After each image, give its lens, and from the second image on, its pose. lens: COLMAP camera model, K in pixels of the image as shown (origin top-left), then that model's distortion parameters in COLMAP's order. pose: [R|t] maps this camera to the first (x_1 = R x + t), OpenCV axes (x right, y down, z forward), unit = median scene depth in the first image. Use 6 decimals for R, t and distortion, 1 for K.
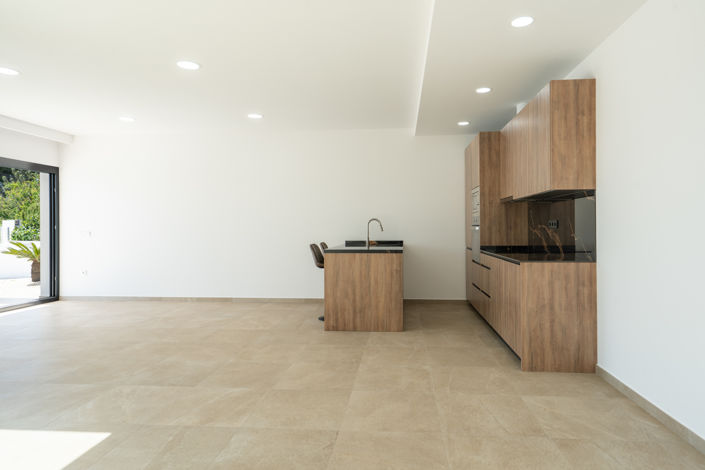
lens RADIAL K [[412.2, 0, 358.8], [0, 412.2, 230.2], [0, 0, 1]] dist [0.003169, 0.005019]
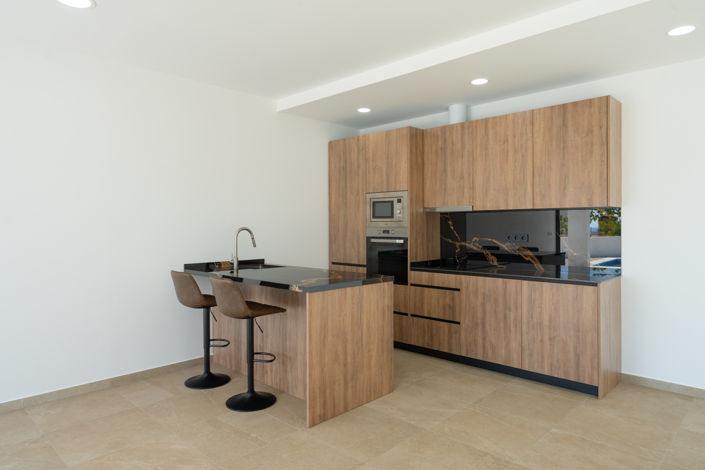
lens RADIAL K [[449.1, 0, 348.1], [0, 449.1, 231.8], [0, 0, 1]] dist [0.009247, 0.002497]
pose [[0.638378, -0.009699, 0.769662, -0.536459], [0.006331, 0.999953, 0.007351, -0.034961], [-0.769697, 0.000180, 0.638410, 0.563849]]
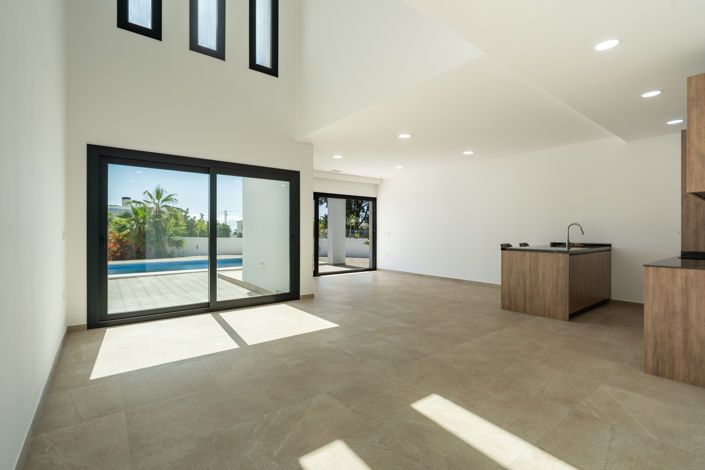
lens RADIAL K [[316.7, 0, 357.0], [0, 316.7, 234.8], [0, 0, 1]] dist [0.001555, 0.000119]
pose [[0.688312, 0.012094, -0.725314, 0.339634], [-0.006115, 0.999922, 0.010870, -0.002937], [0.725389, -0.003047, 0.688333, -0.040431]]
